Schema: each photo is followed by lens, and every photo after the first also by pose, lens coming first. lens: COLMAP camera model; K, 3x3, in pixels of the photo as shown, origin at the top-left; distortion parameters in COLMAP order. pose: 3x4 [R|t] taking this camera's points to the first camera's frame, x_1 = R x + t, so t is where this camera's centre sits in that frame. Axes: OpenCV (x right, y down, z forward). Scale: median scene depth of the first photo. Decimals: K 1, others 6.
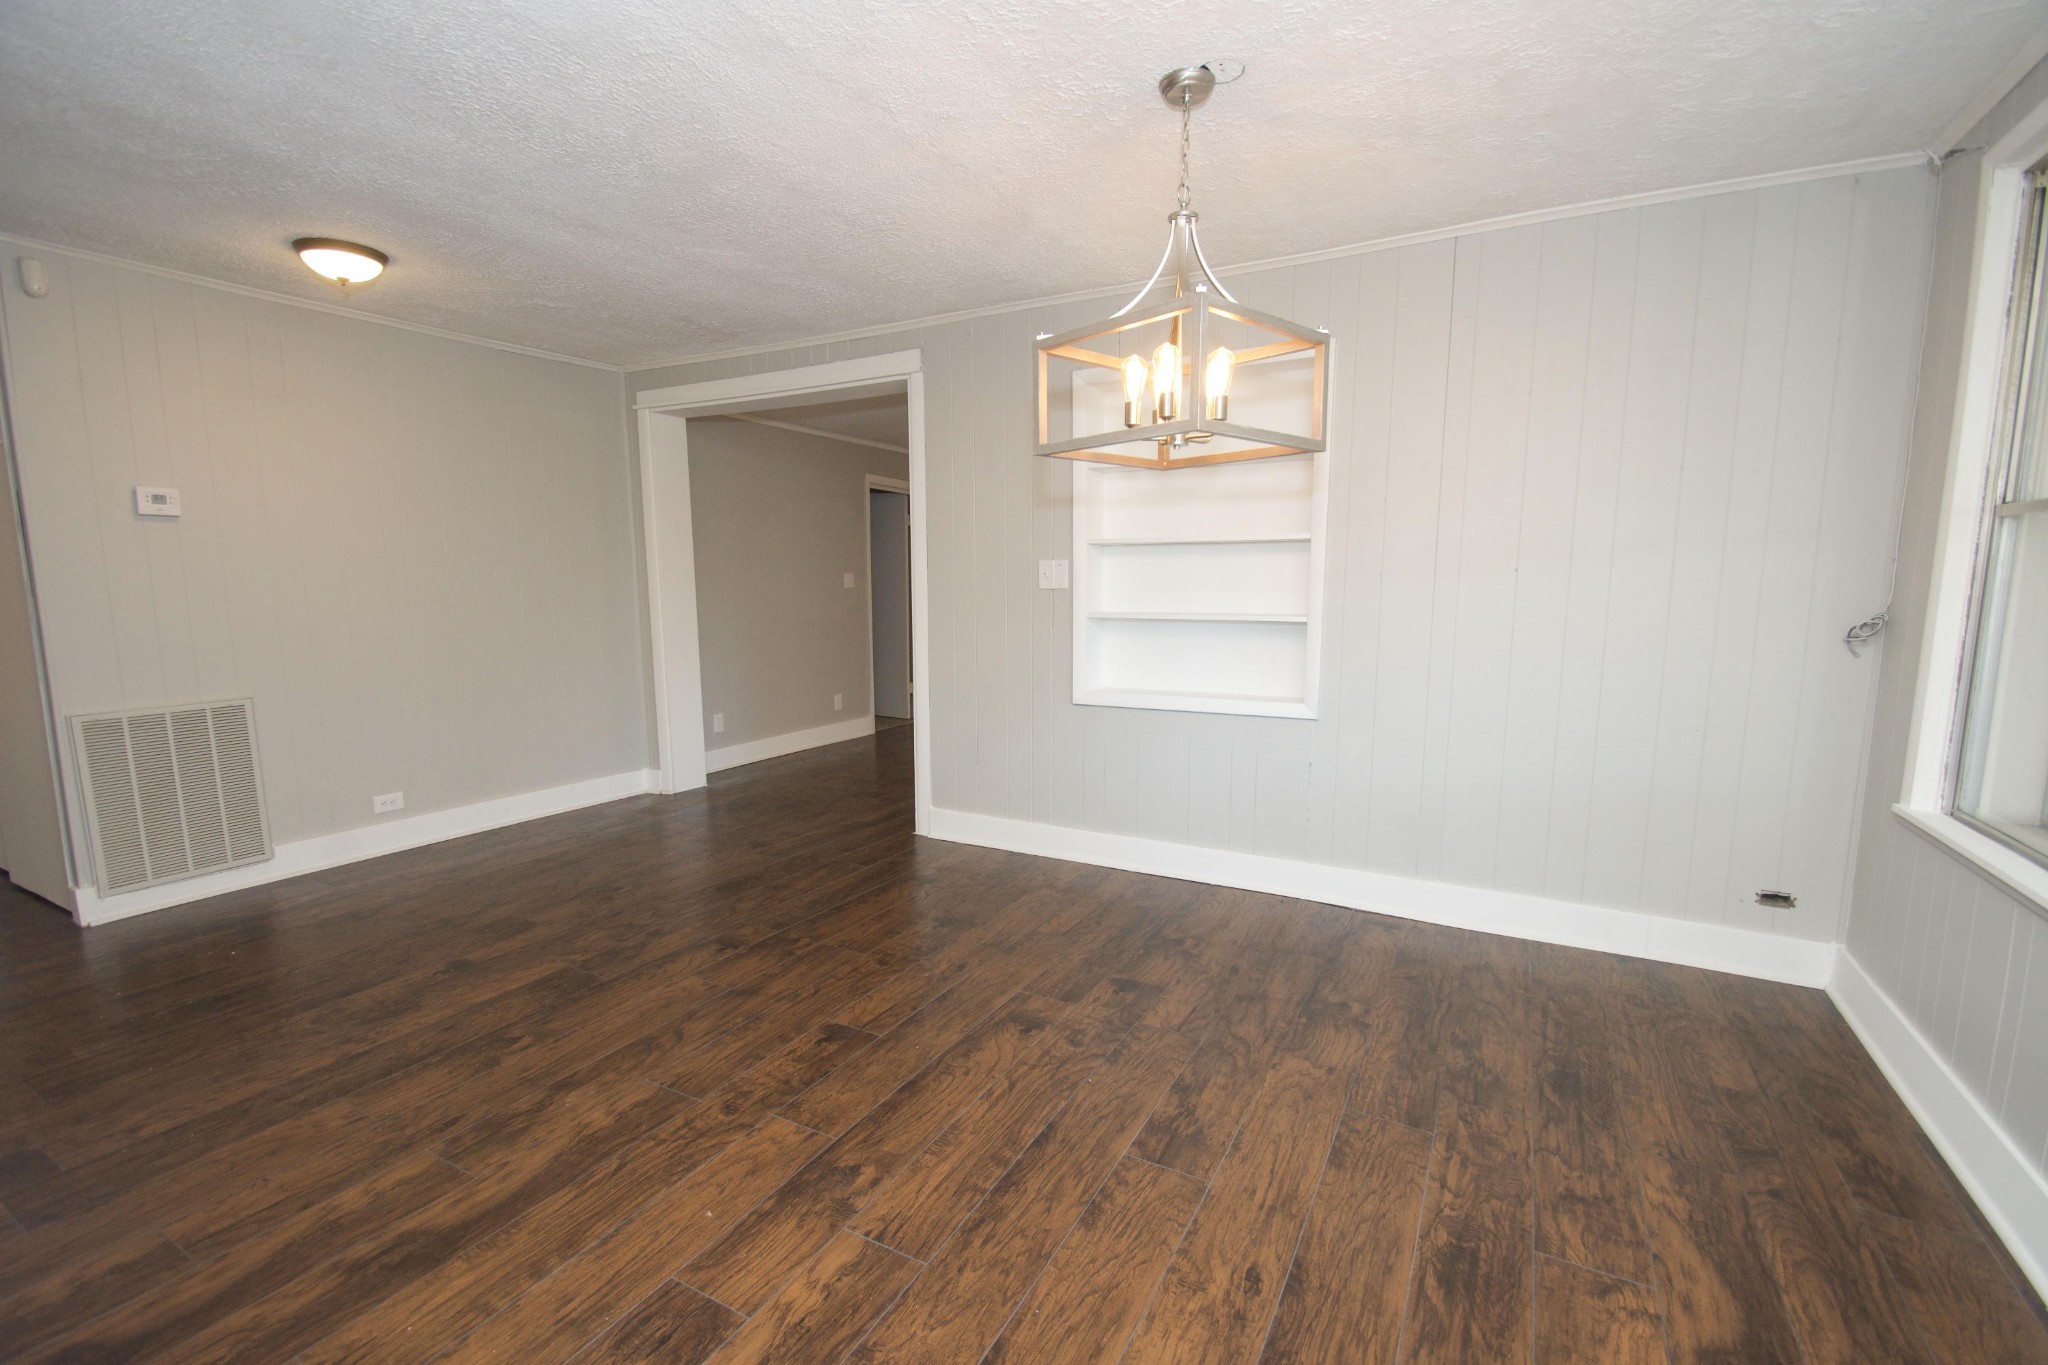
lens RADIAL K [[900.5, 0, 1021.4], [0, 900.5, 725.7], [0, 0, 1]] dist [0.013014, -0.014892]
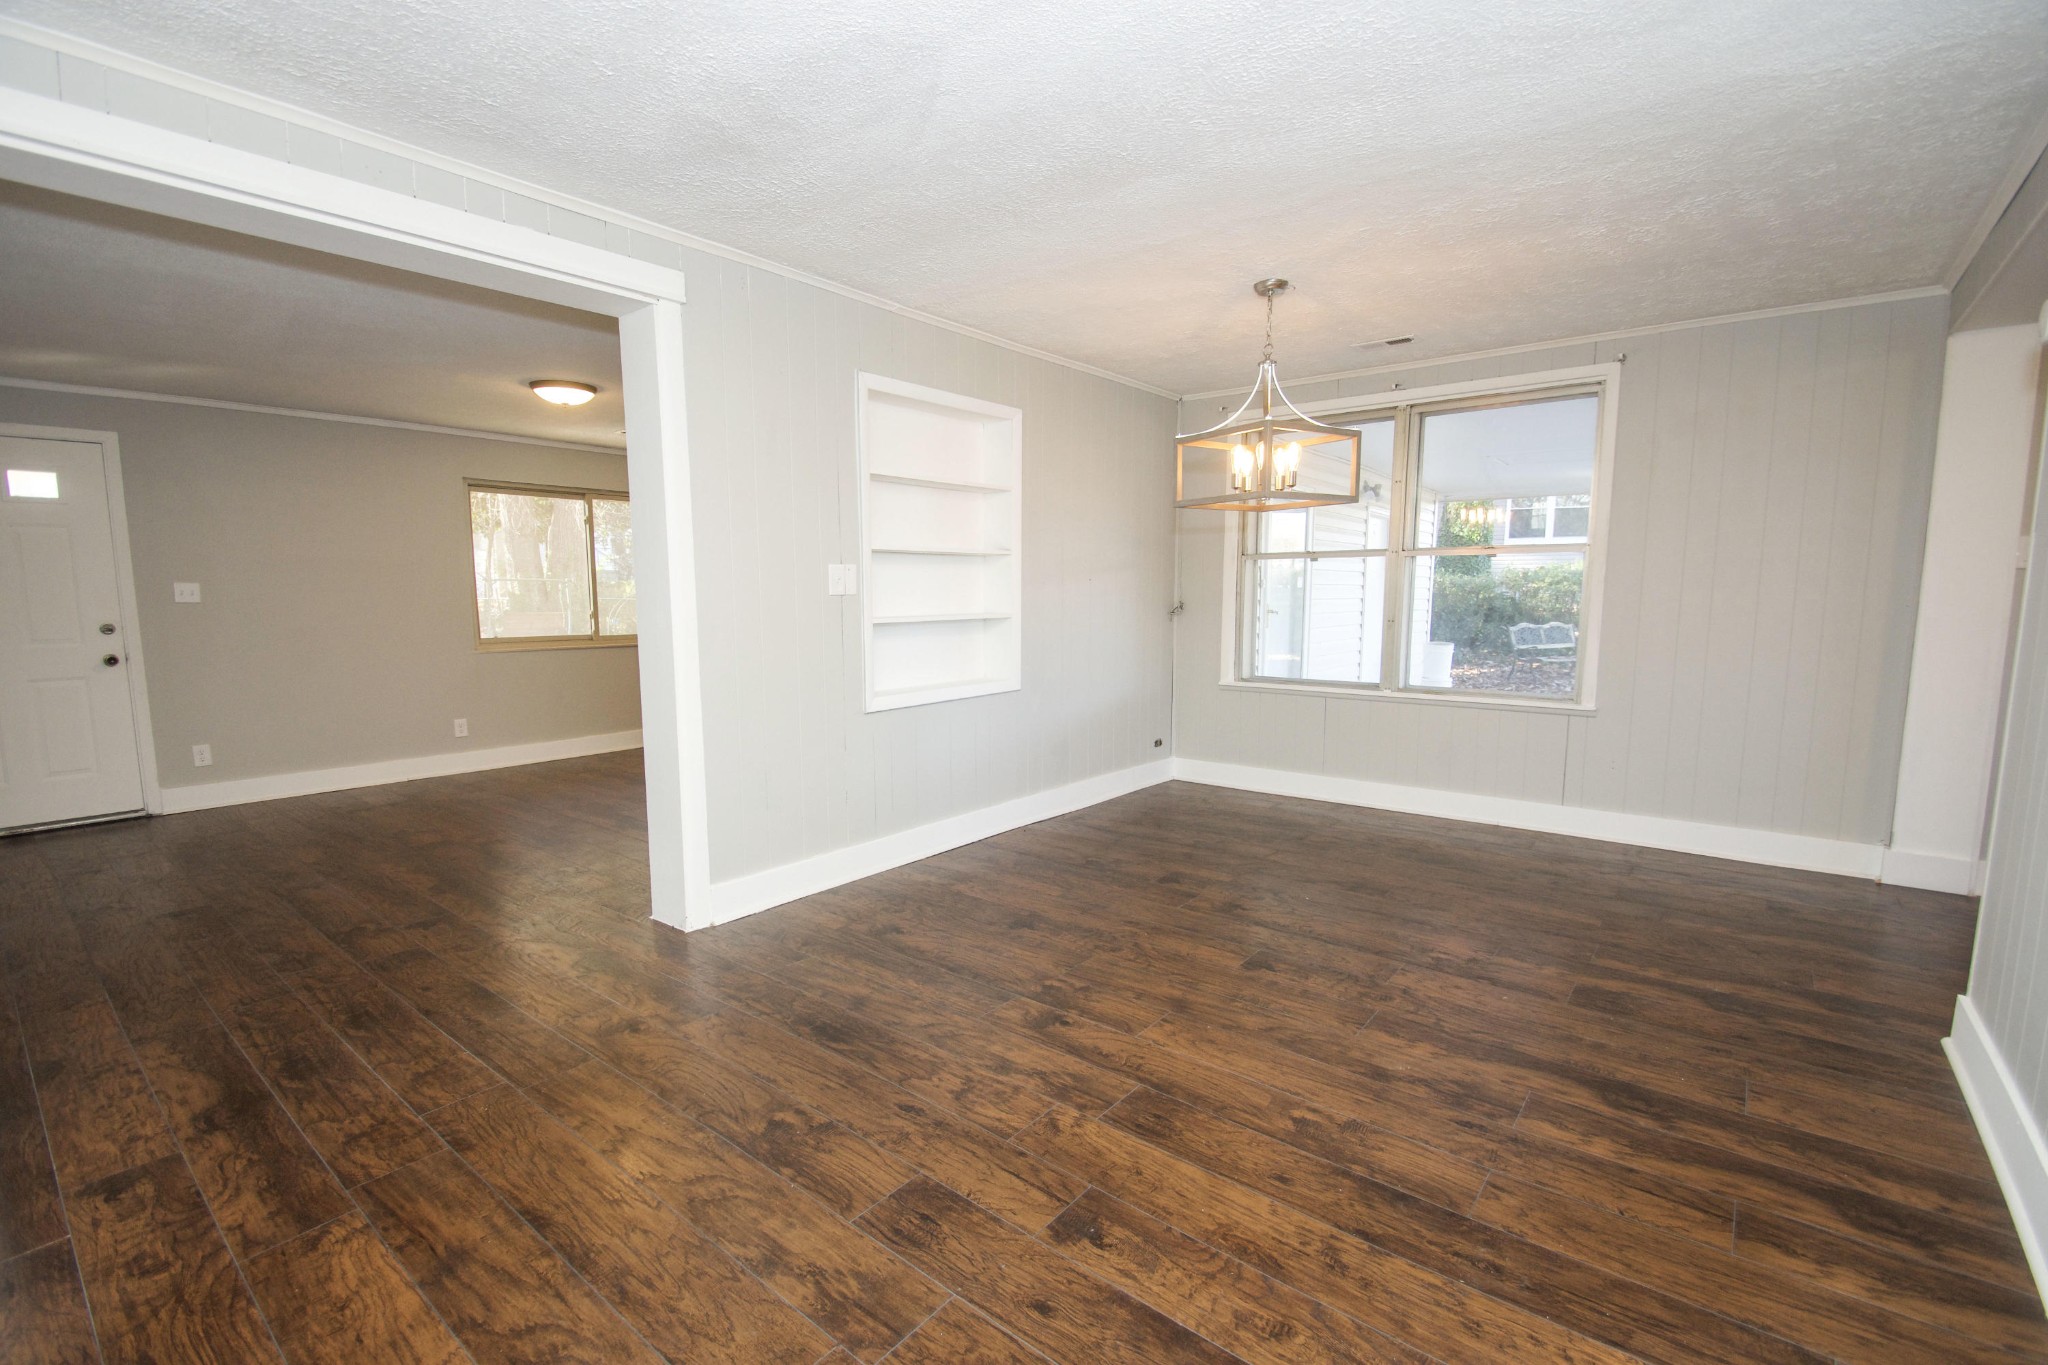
lens RADIAL K [[900.5, 0, 1027.6], [0, 900.5, 689.0], [0, 0, 1]] dist [0.013014, -0.014892]
pose [[0.173480, -0.105526, 0.979167, -1.264412], [0.163500, 0.983532, 0.077029, -0.140295], [-0.971171, 0.146731, 0.187877, 0.940529]]
